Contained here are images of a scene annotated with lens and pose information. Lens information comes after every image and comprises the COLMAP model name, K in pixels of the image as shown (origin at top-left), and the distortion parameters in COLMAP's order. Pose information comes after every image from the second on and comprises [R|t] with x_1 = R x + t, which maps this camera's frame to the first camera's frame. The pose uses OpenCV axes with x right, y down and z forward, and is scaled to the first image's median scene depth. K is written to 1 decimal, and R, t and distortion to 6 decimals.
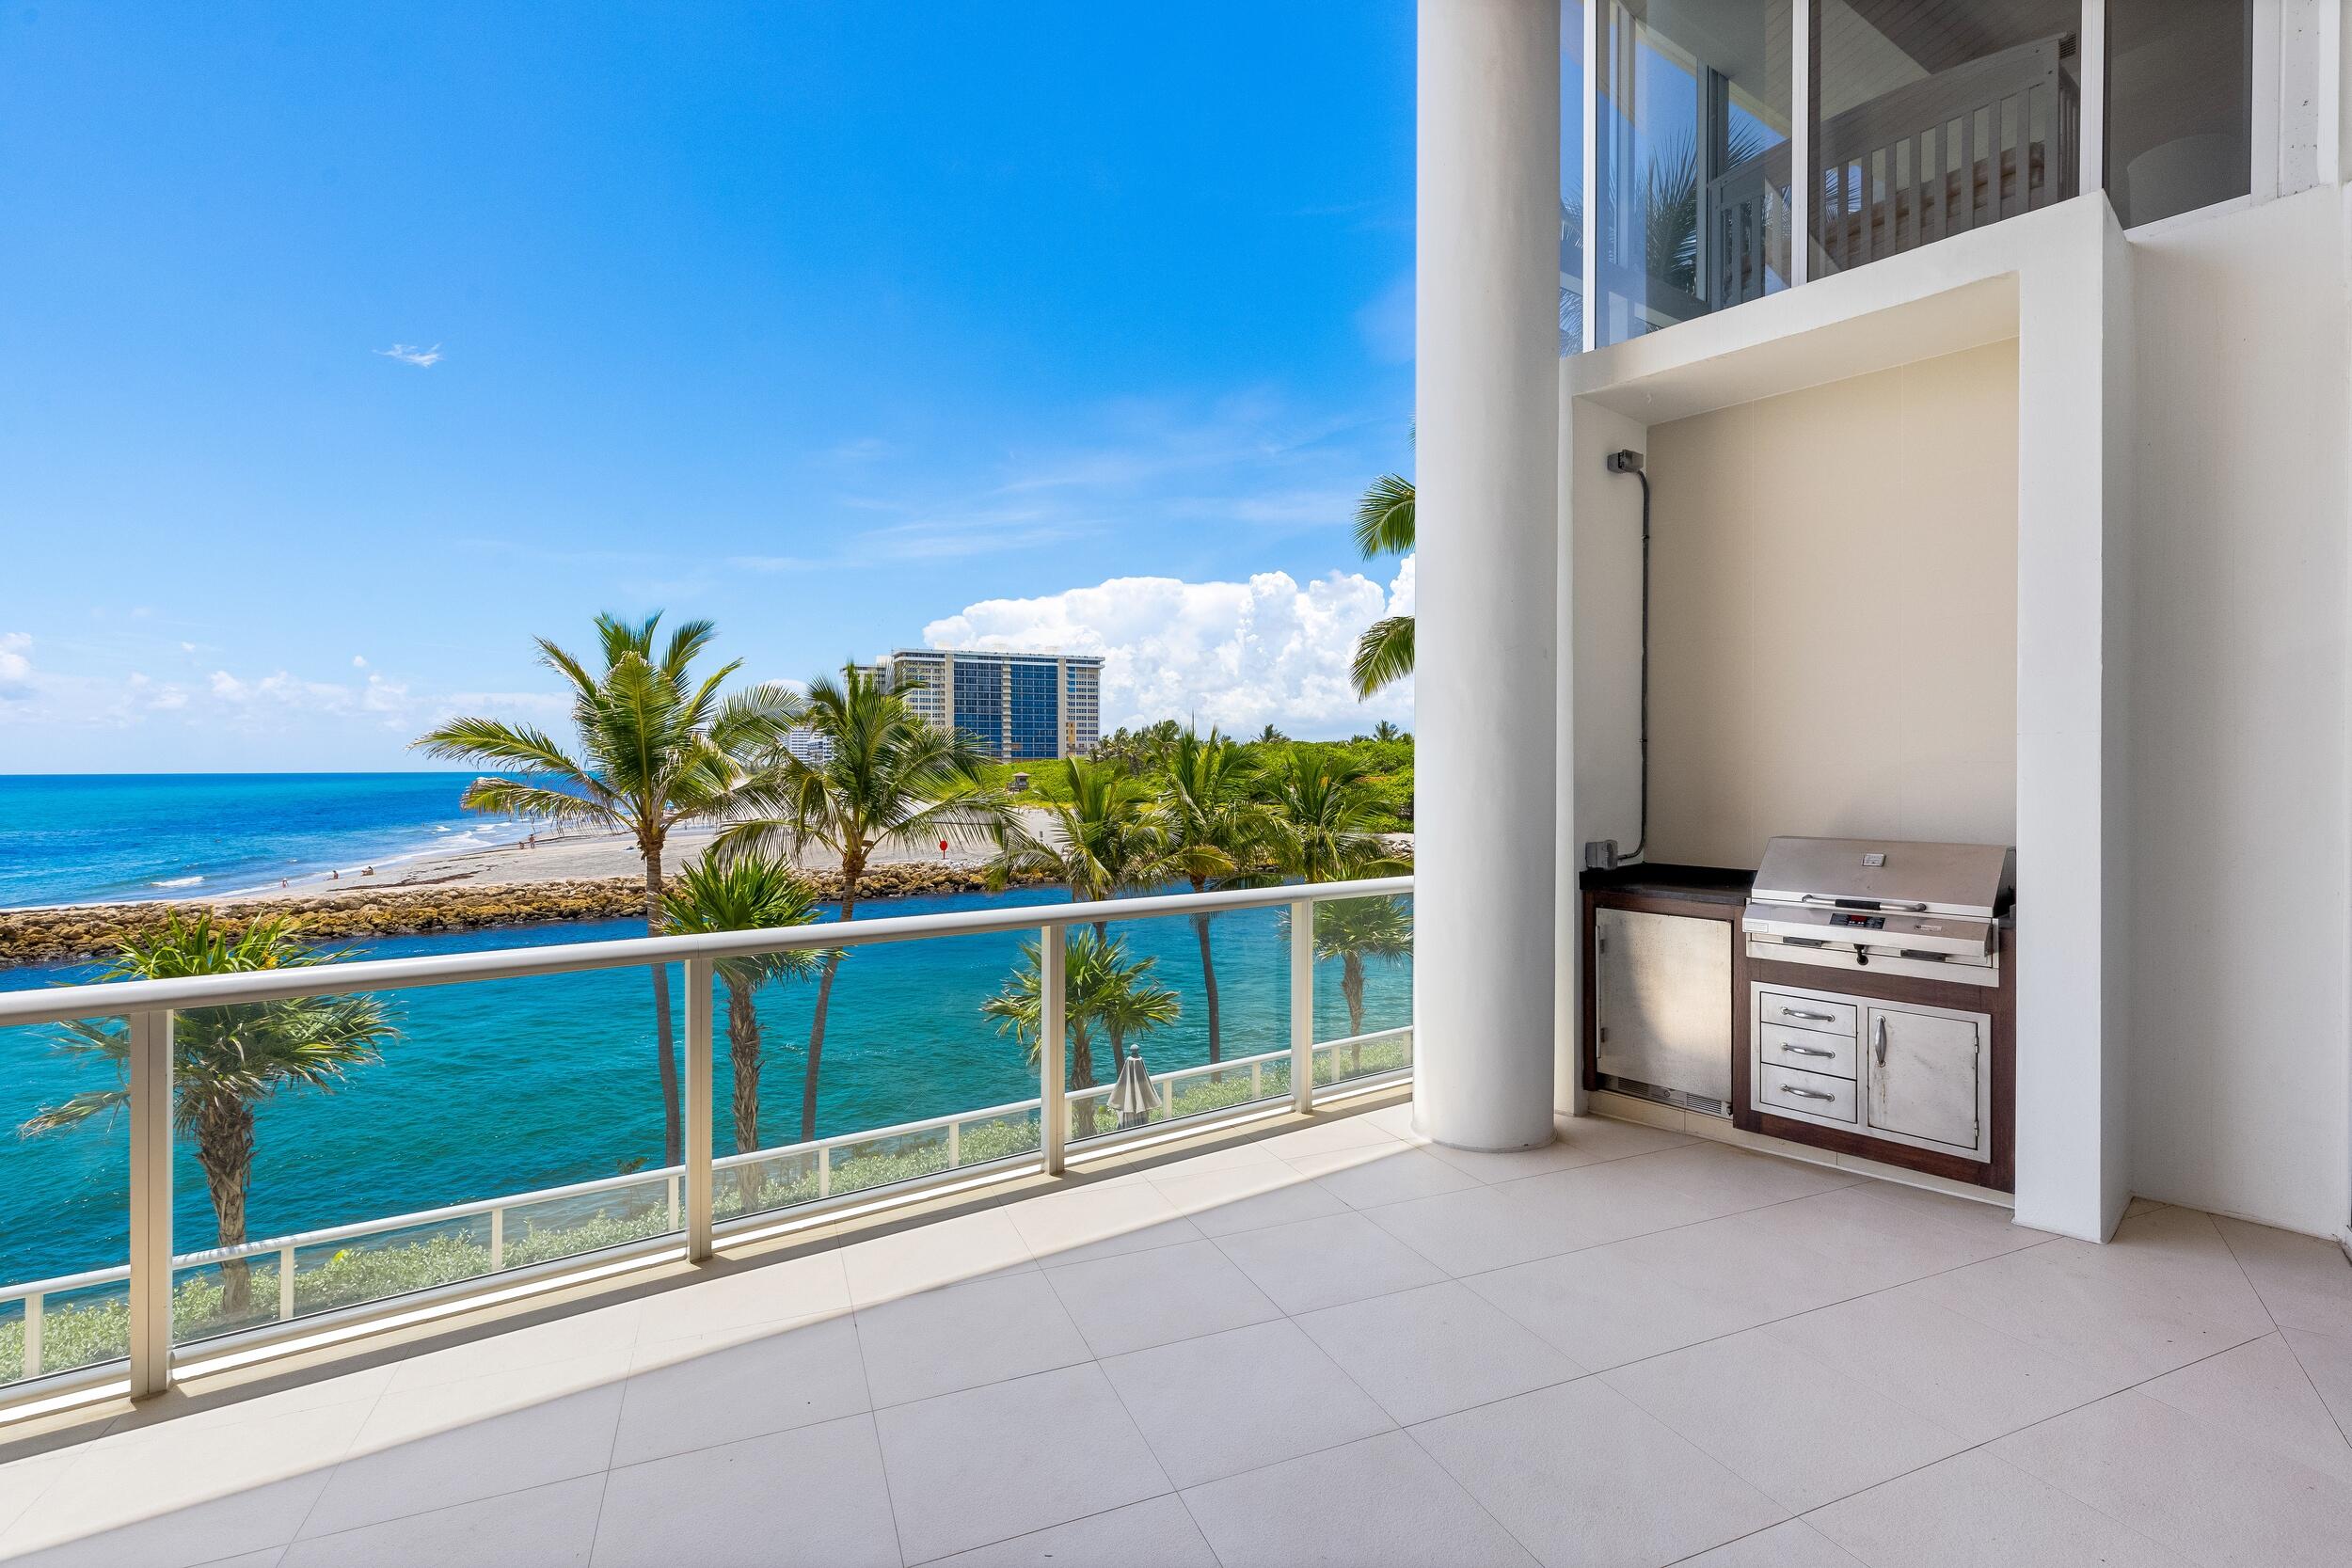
lens RADIAL K [[1084.8, 0, 1169.3], [0, 1084.8, 758.6], [0, 0, 1]] dist [0.009402, 0.000562]
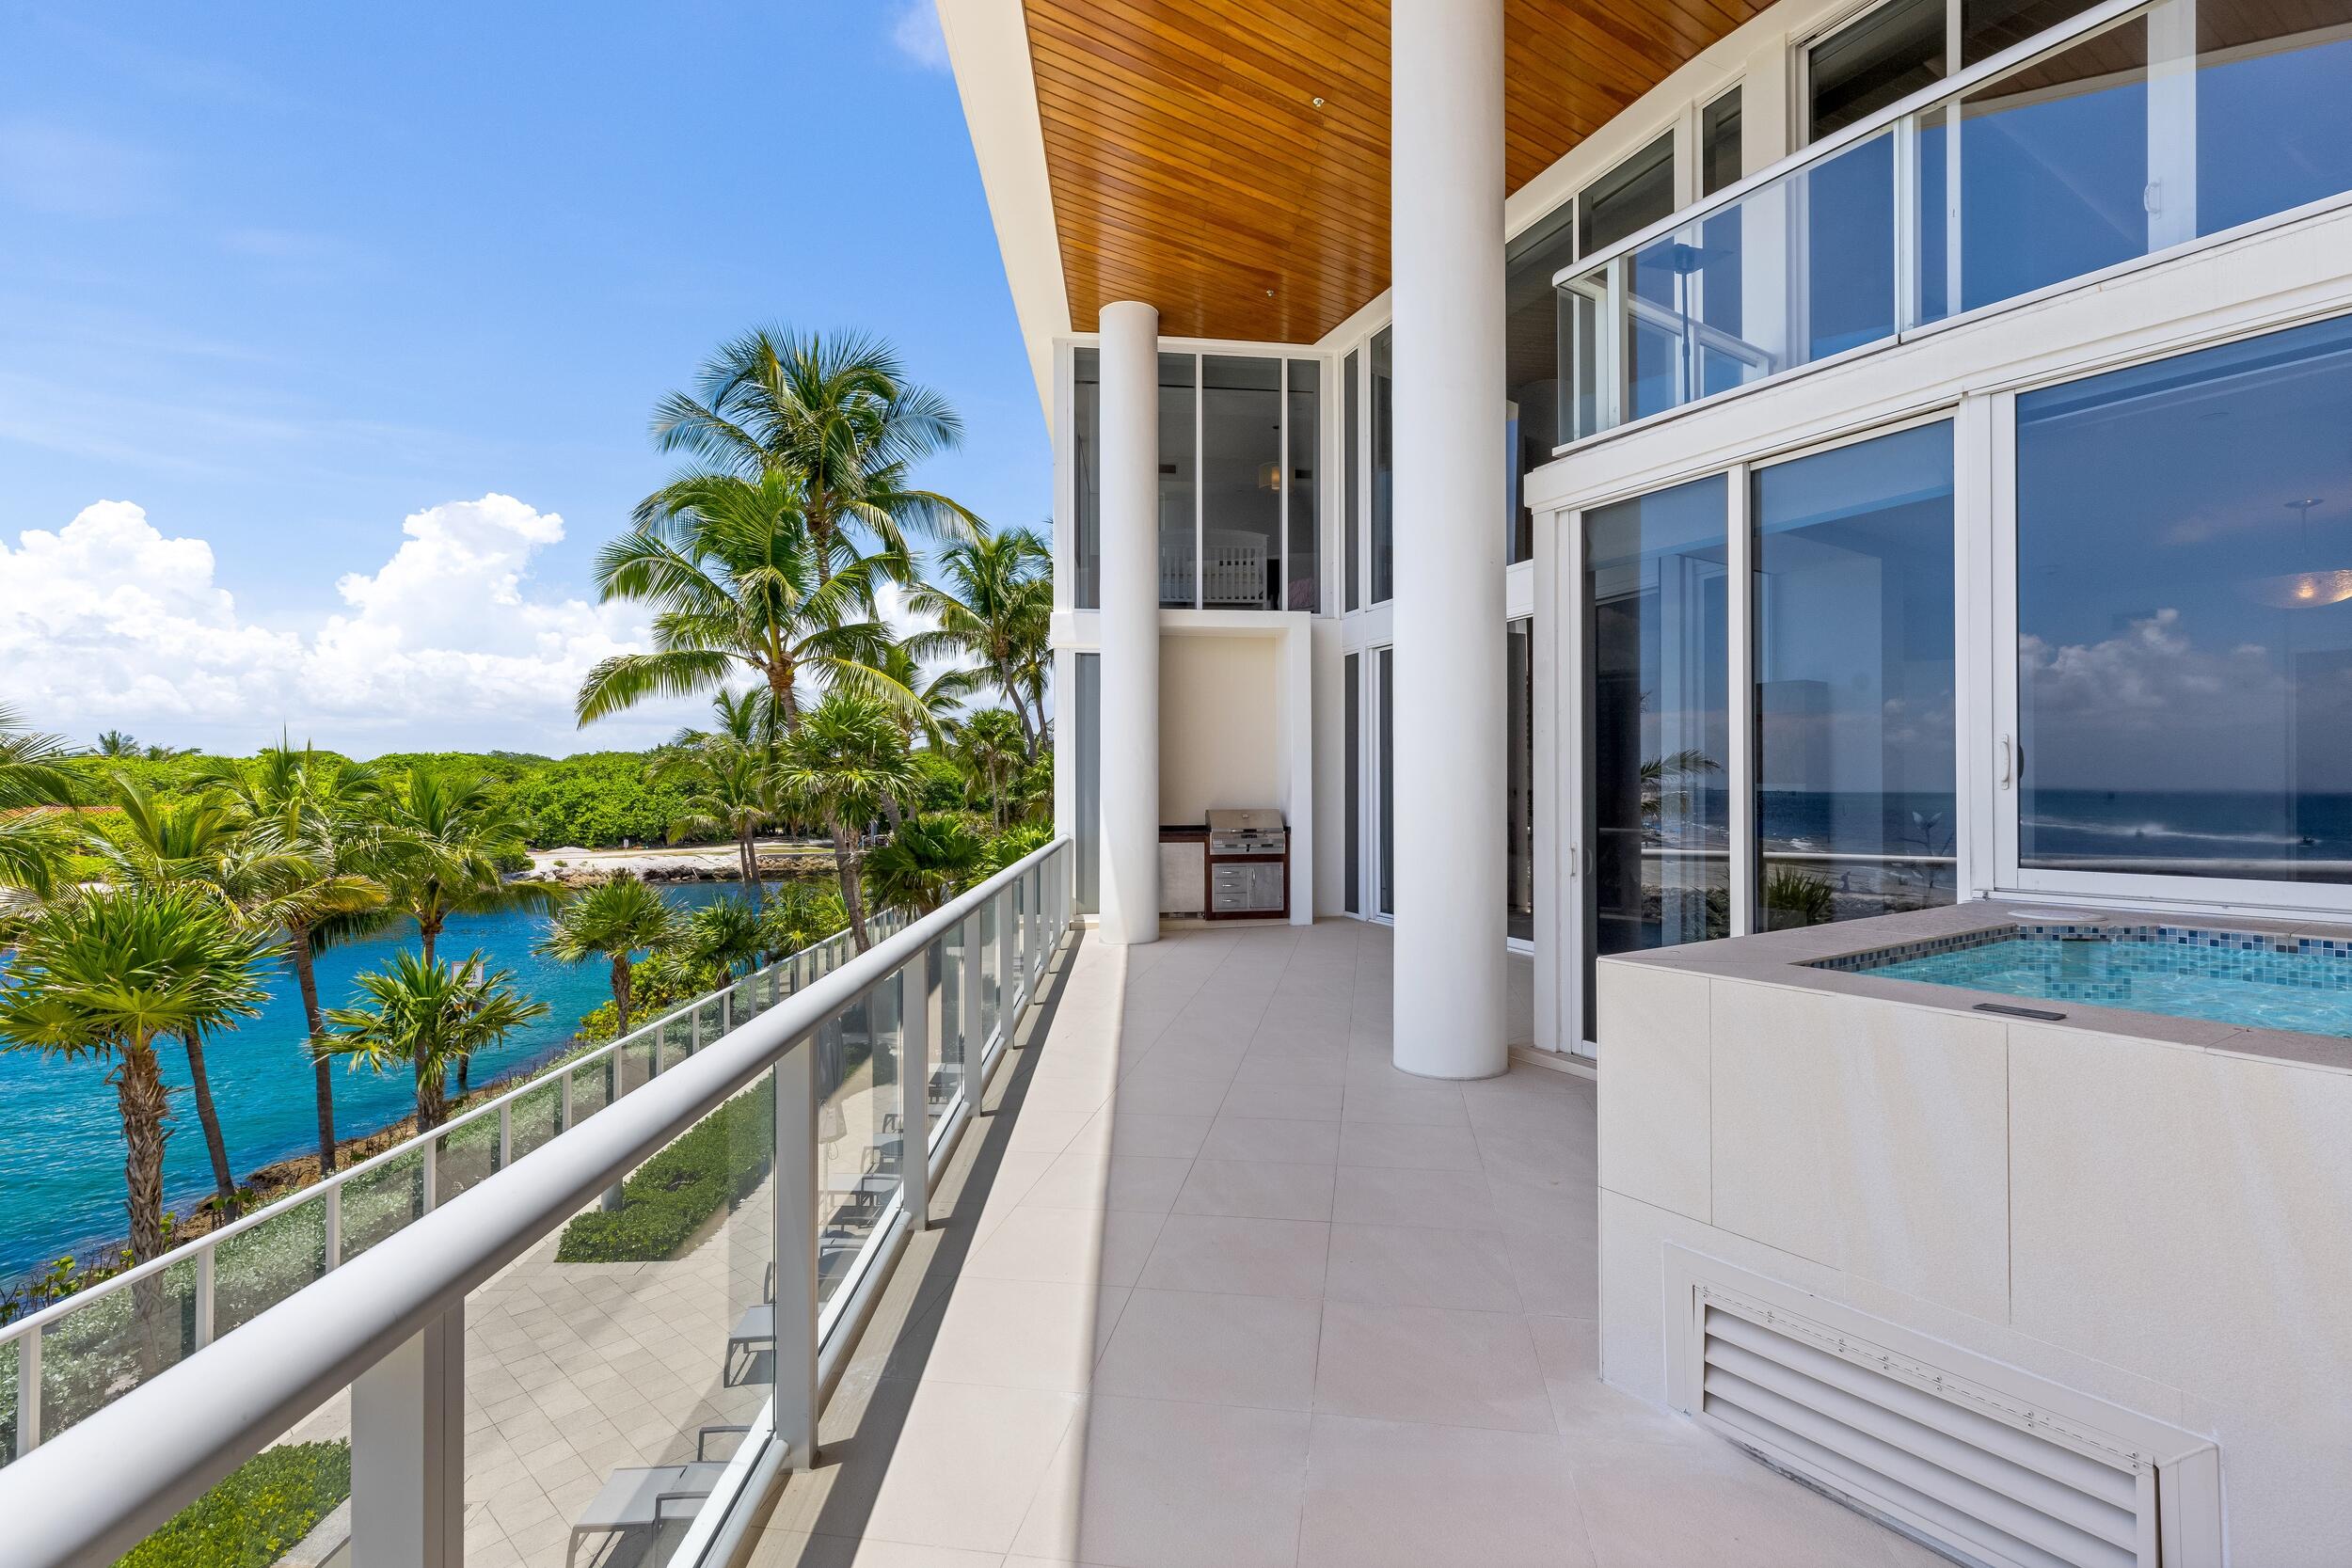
lens RADIAL K [[1084.8, 0, 1146.9], [0, 1084.8, 786.7], [0, 0, 1]] dist [0.009402, 0.000562]
pose [[0.523854, 0.000144, 0.851808, -0.132722], [-0.001729, 0.999998, 0.000894, 0.001145], [-0.851806, -0.001941, 0.523853, -0.018211]]
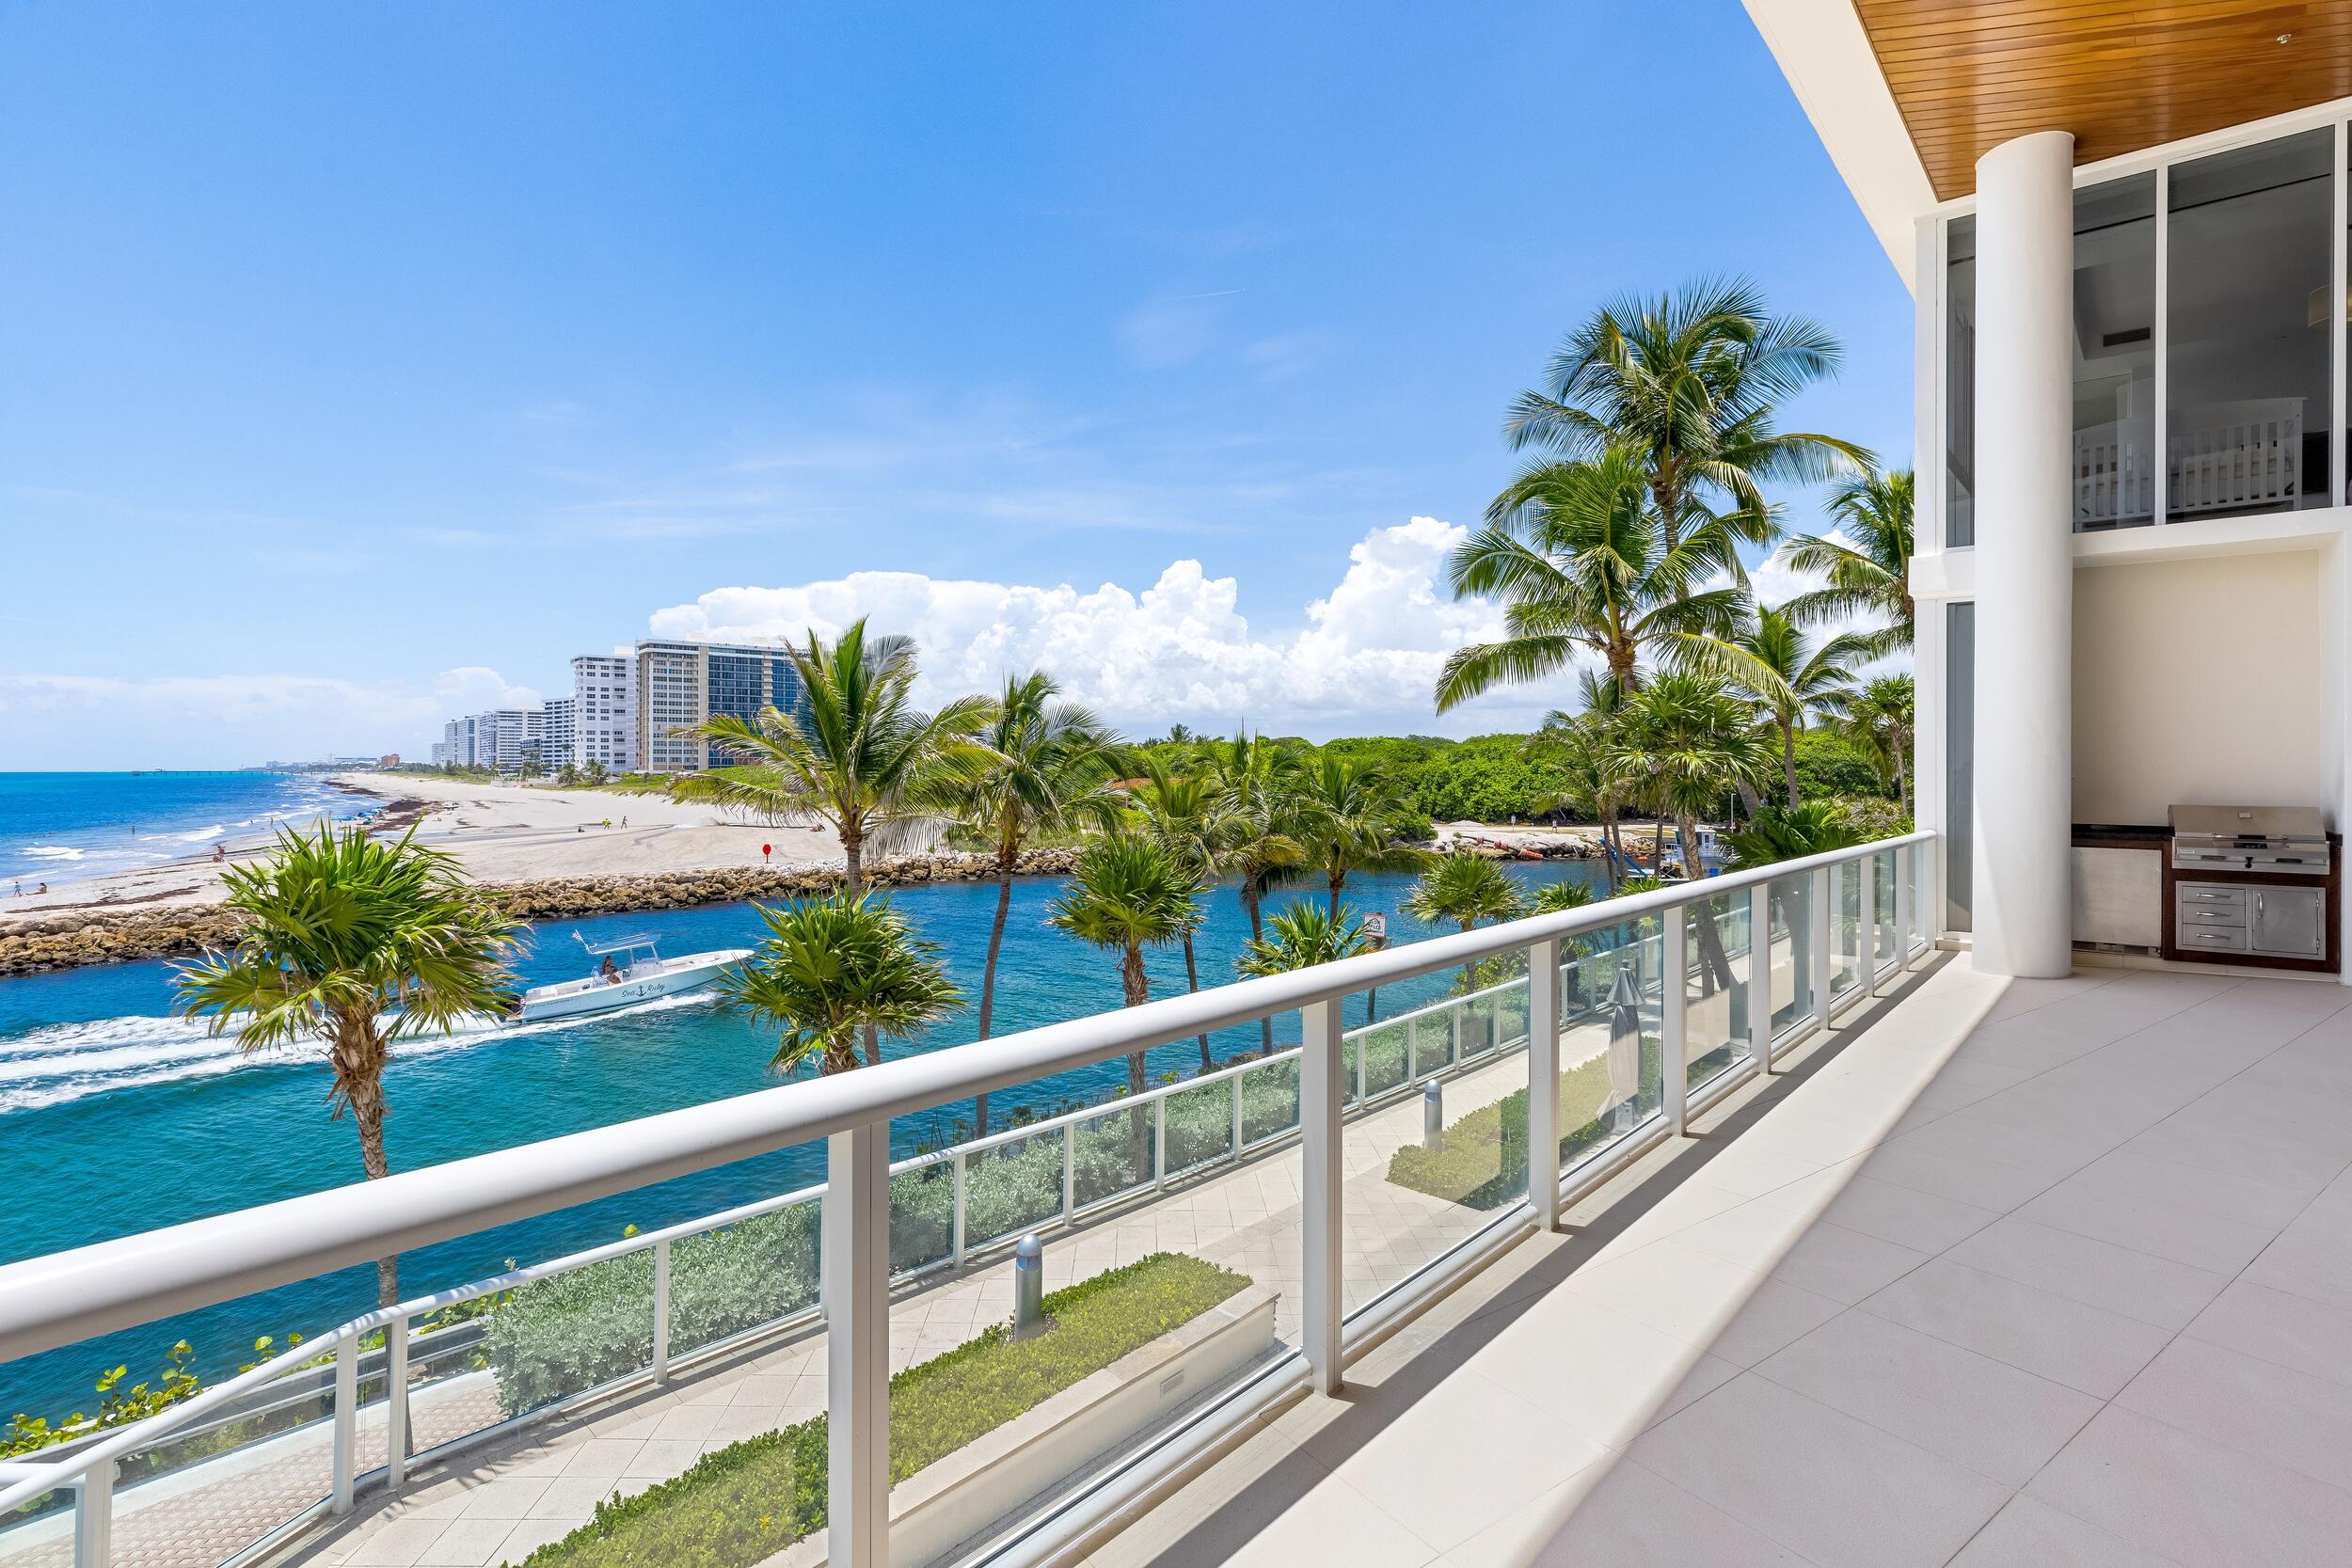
lens RADIAL K [[1084.8, 0, 1188.1], [0, 1084.8, 768.6], [0, 0, 1]] dist [0.009402, 0.000562]
pose [[0.971804, 0.004803, 0.235740, -0.115873], [-0.006467, 0.999959, 0.006287, 0.000732], [-0.235700, -0.007634, 0.971796, -0.031814]]
